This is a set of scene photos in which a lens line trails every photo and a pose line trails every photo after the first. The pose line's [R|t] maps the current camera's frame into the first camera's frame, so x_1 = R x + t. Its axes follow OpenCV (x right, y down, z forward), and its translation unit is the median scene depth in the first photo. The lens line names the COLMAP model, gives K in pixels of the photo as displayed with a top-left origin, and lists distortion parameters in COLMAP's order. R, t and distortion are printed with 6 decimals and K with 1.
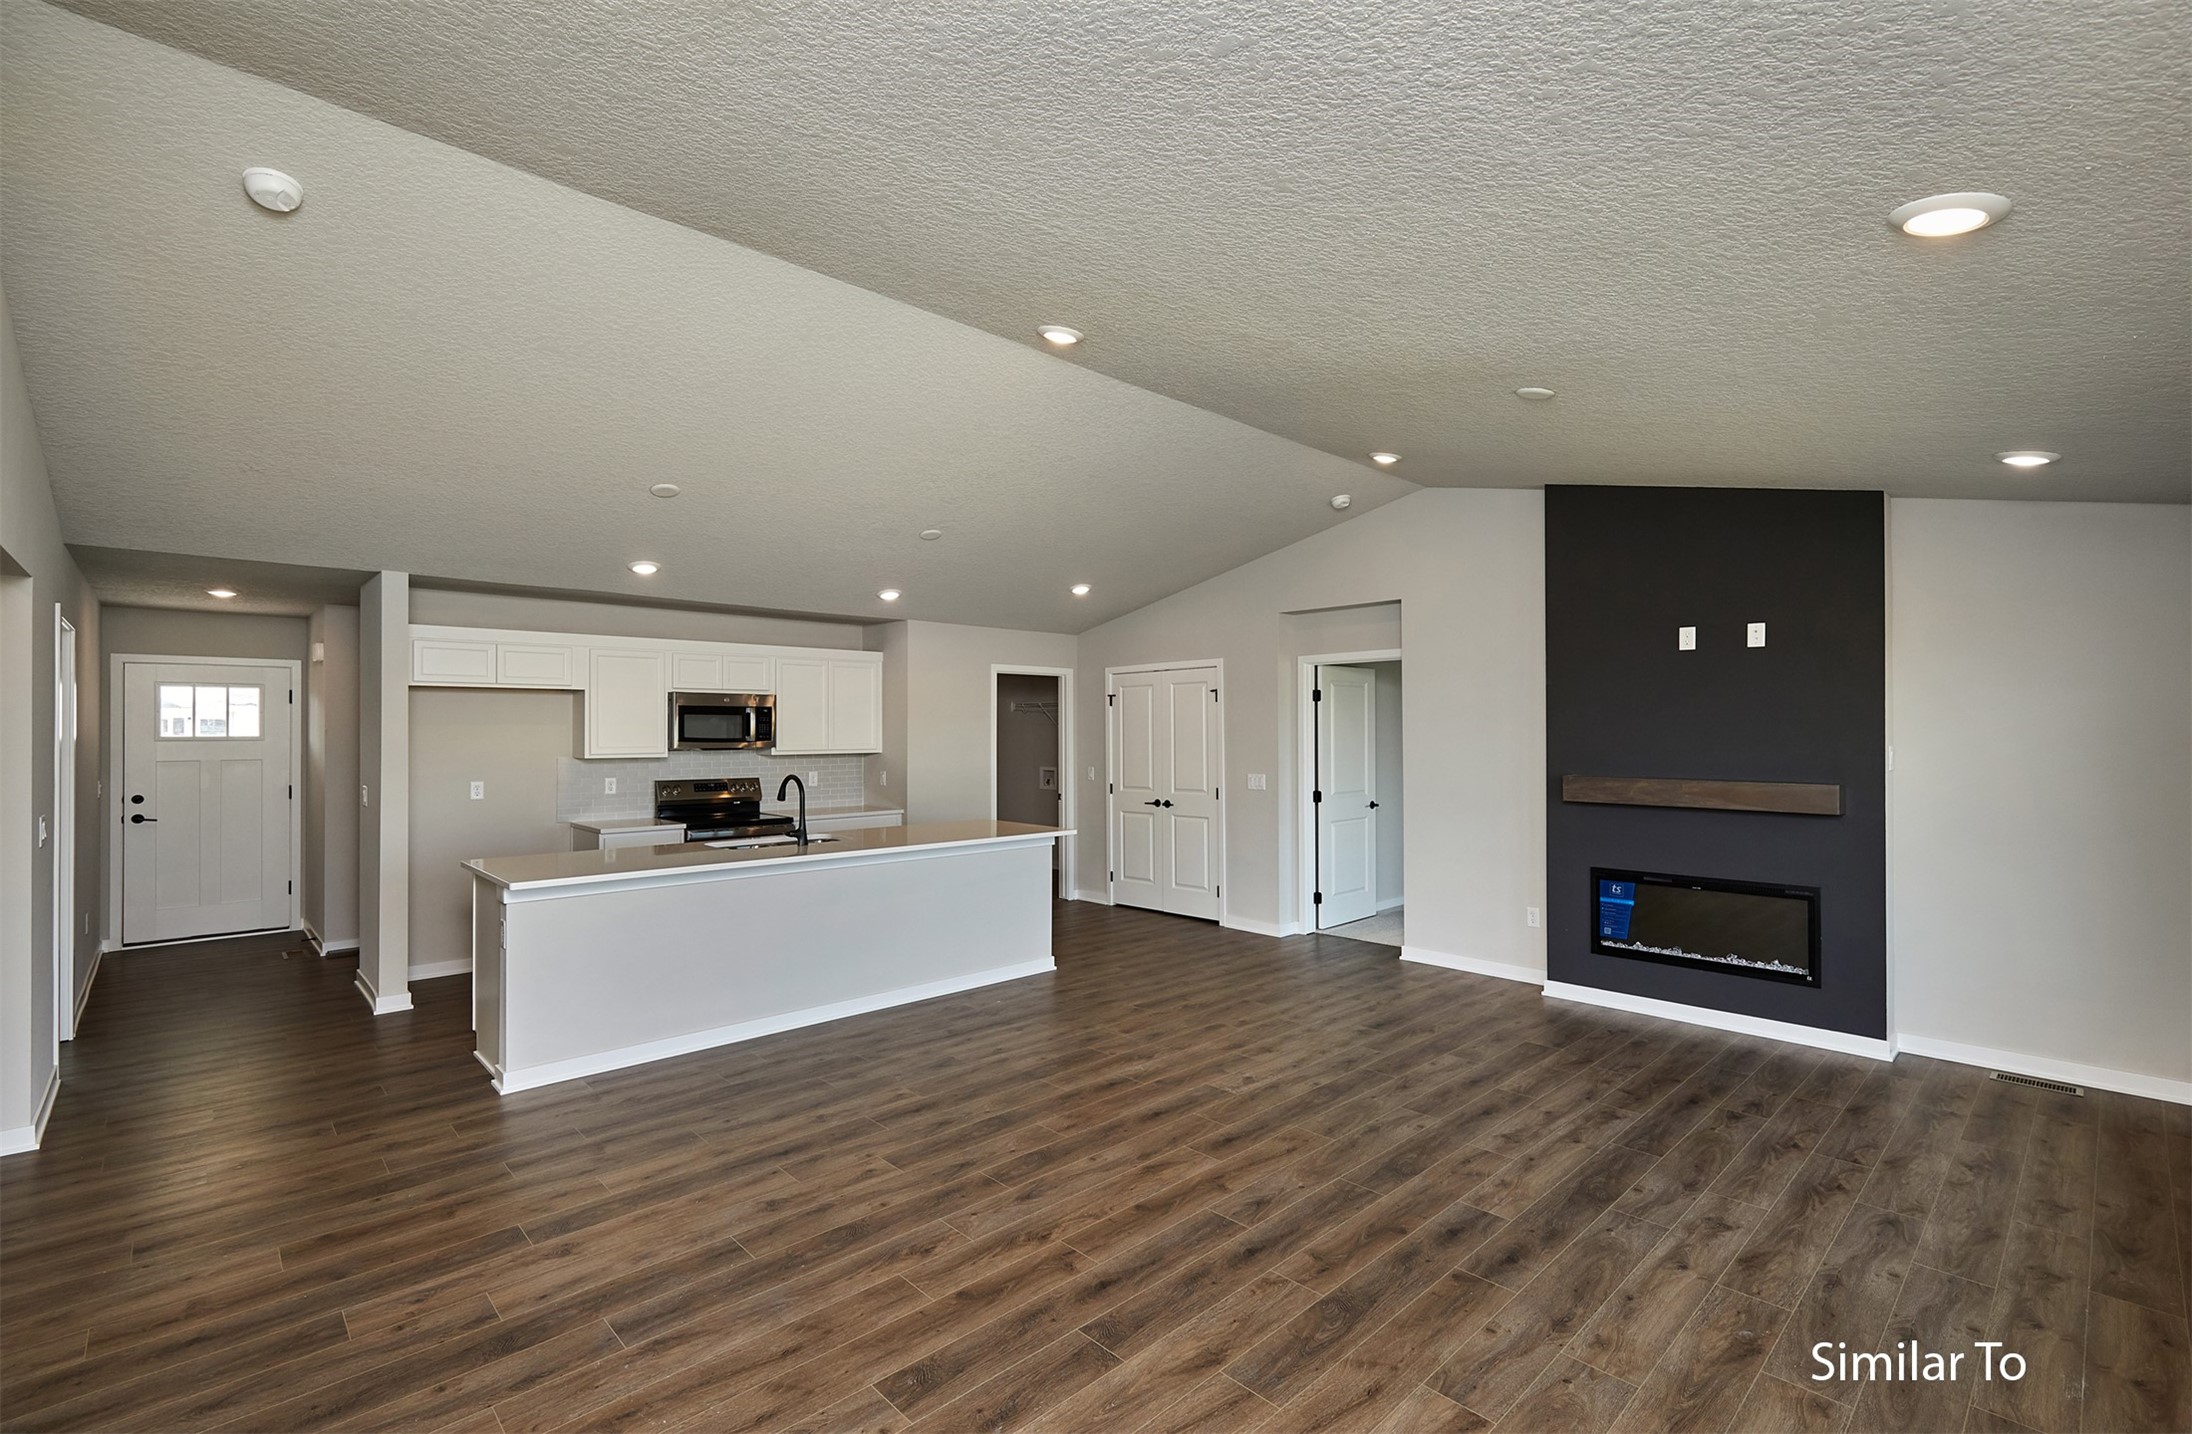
lens RADIAL K [[971.2, 0, 1102.5], [0, 971.2, 710.4], [0, 0, 1]] dist [0.003809, 0.000257]
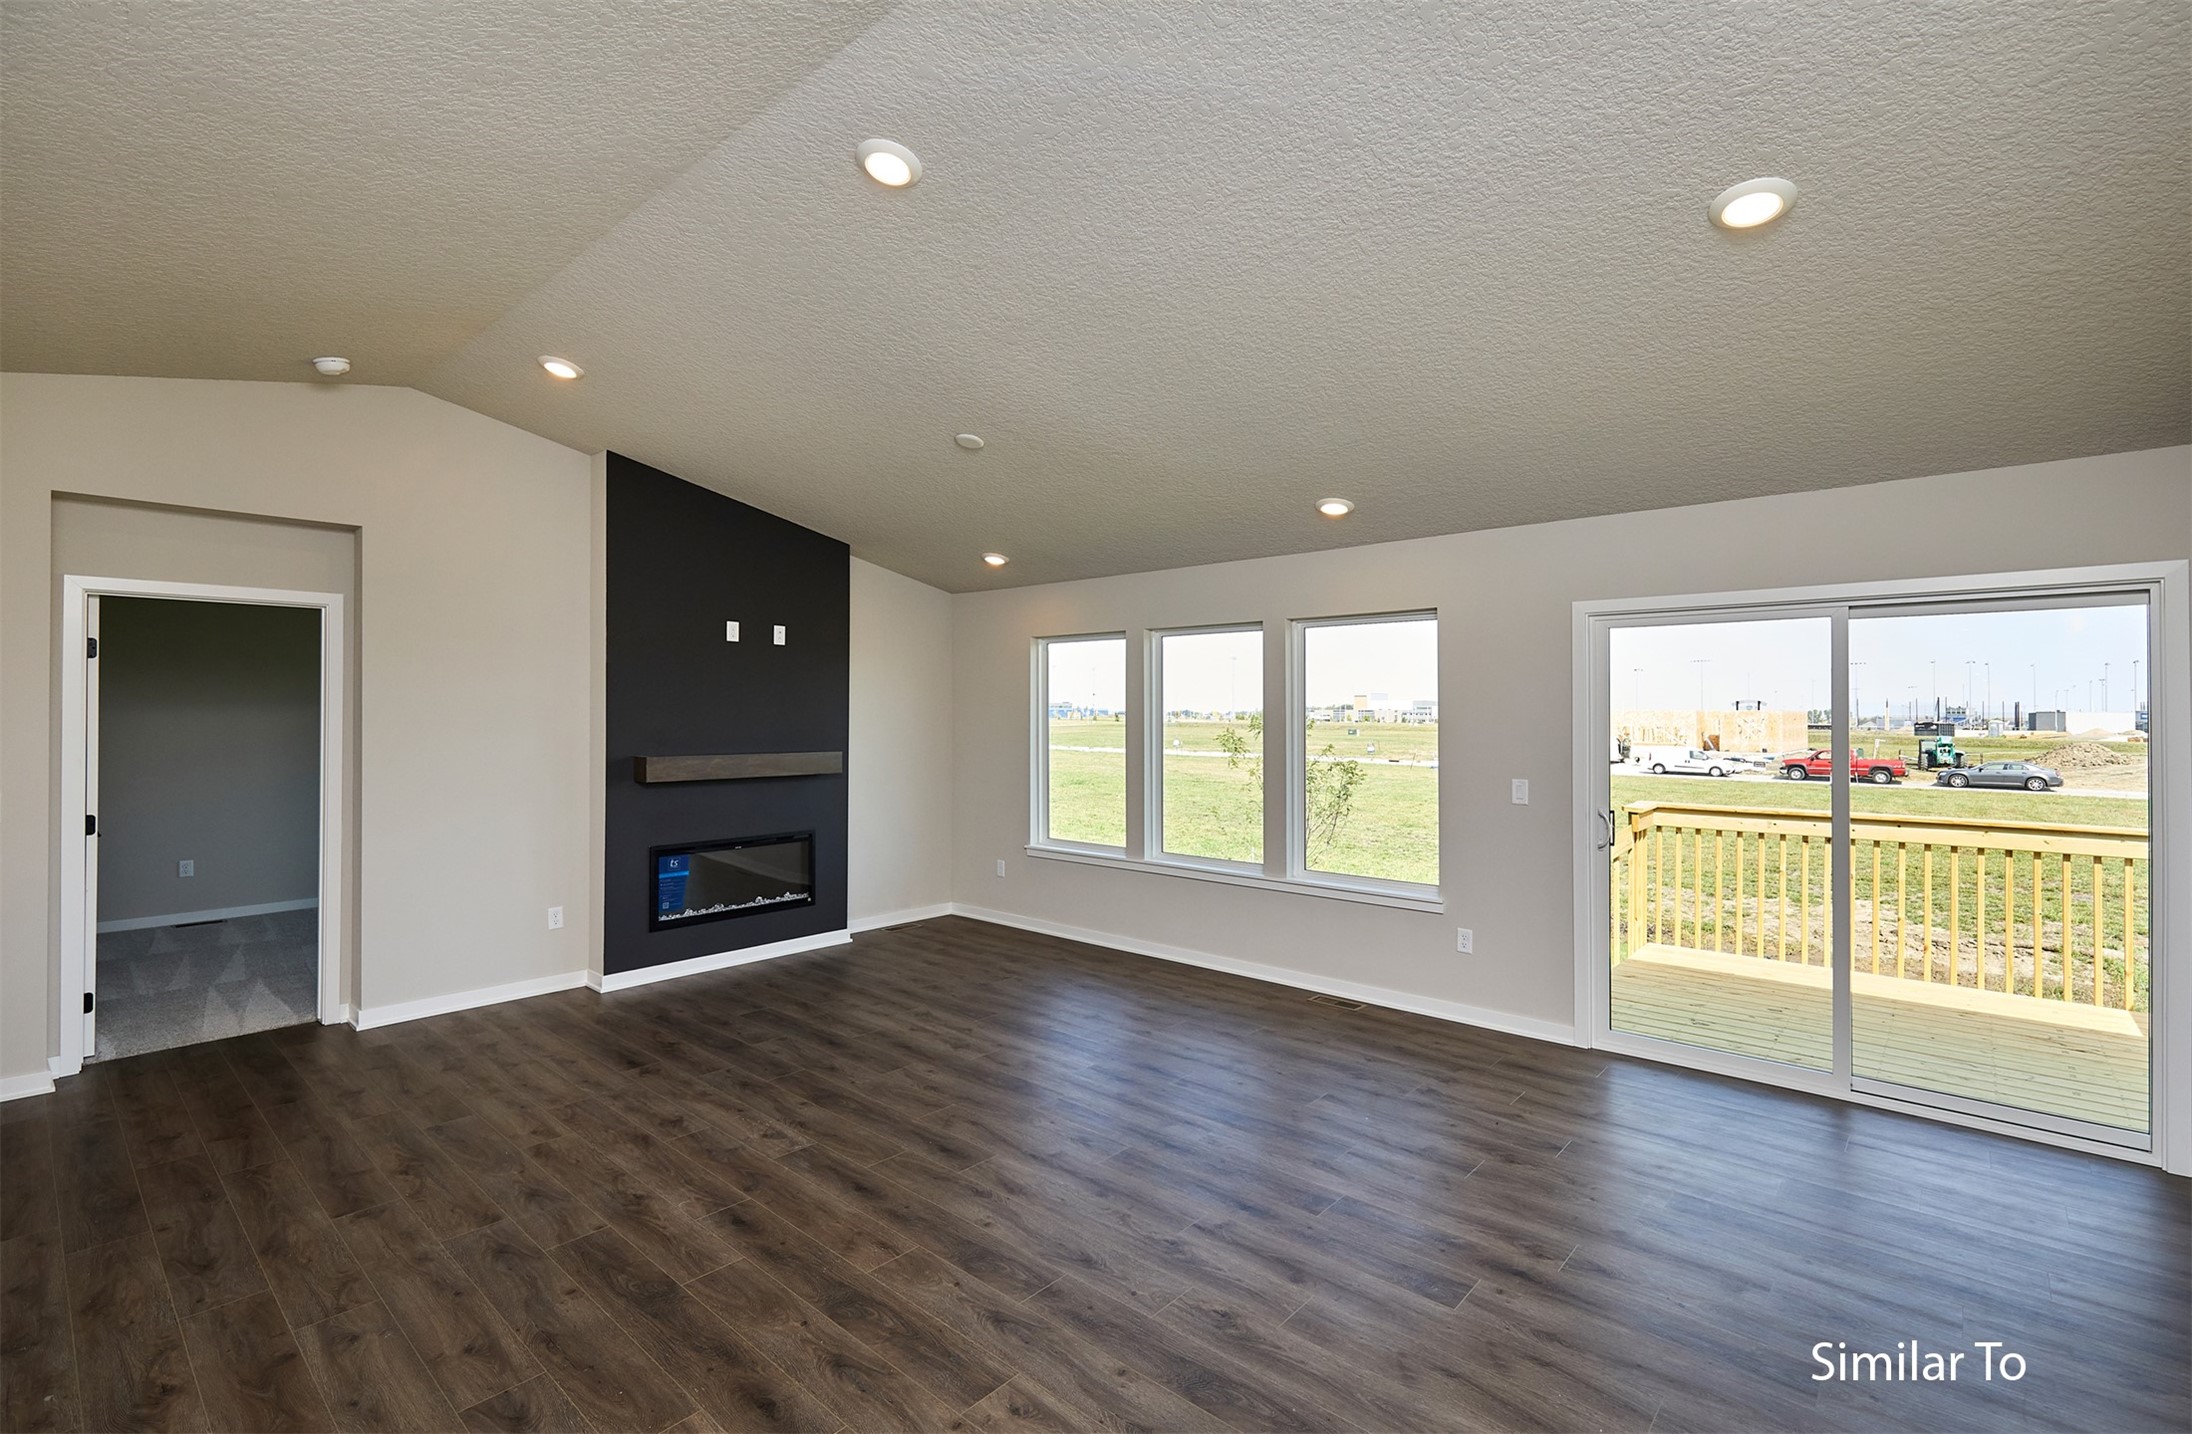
lens RADIAL K [[971.2, 0, 1102.5], [0, 971.2, 710.4], [0, 0, 1]] dist [0.003809, 0.000257]
pose [[-0.085773, 0.007230, 0.996288, -0.691538], [-0.022819, 0.999697, -0.009219, 0.024647], [-0.996053, -0.023525, -0.085582, 0.805207]]
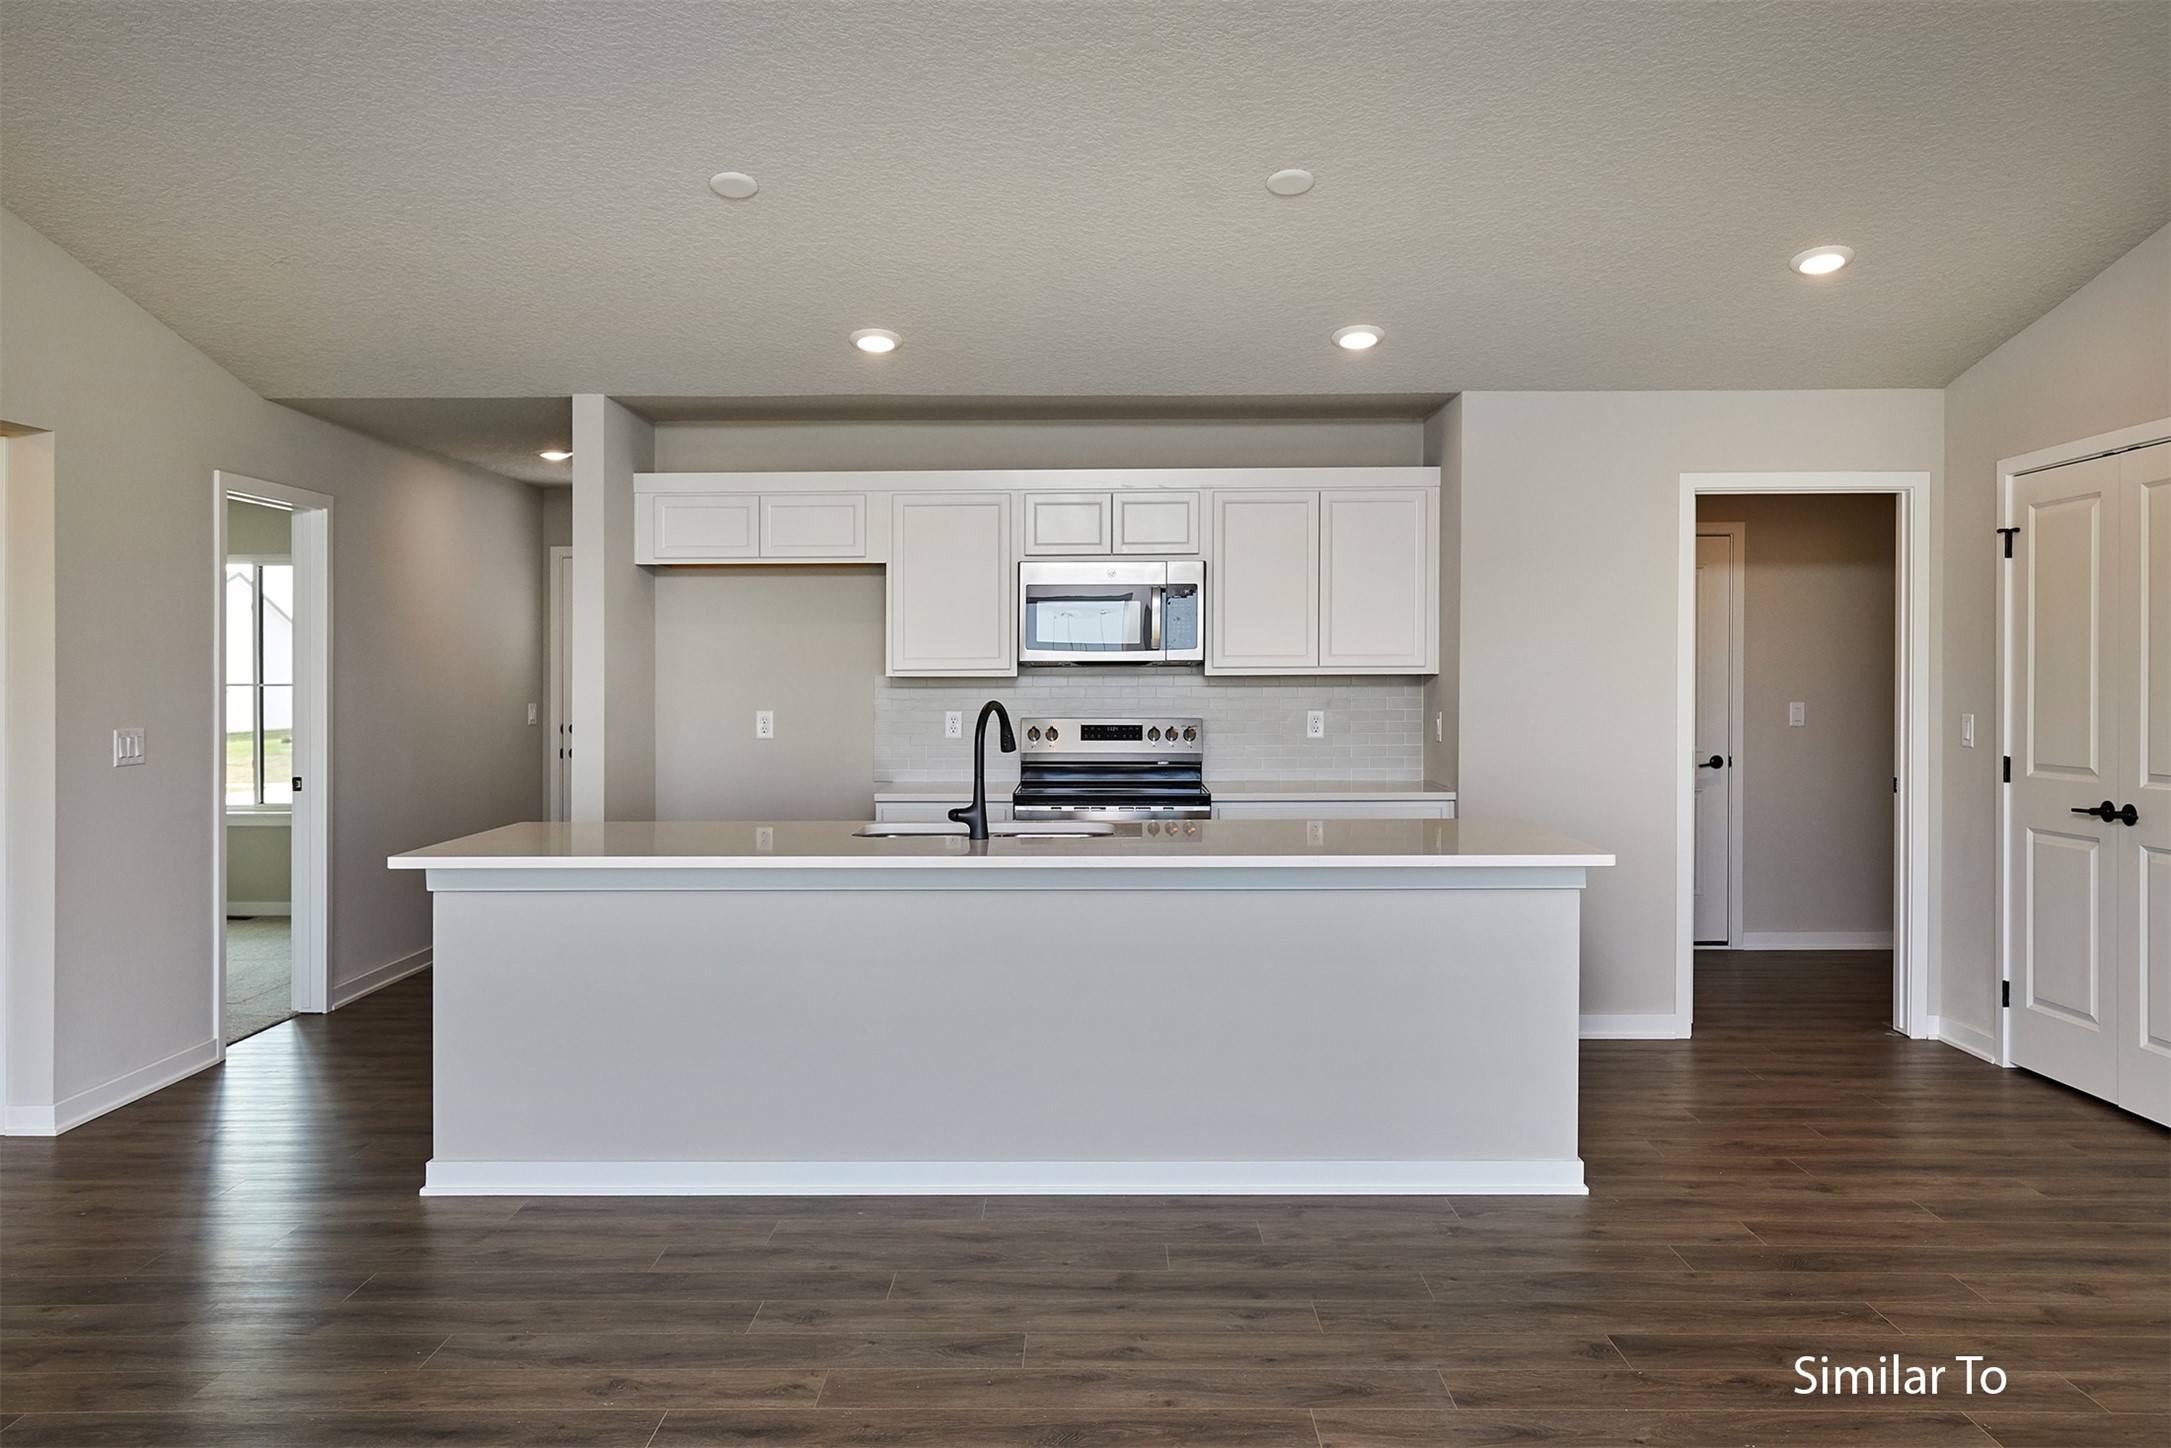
lens RADIAL K [[1667.5, 0, 1078.8], [0, 1667.5, 683.6], [0, 0, 1]] dist [0.008497, 0.004084]
pose [[0.715297, 0.006352, -0.698792, 0.425057], [0.018255, 0.999448, 0.027772, 0.041054], [0.698582, -0.032622, 0.714786, 0.520042]]
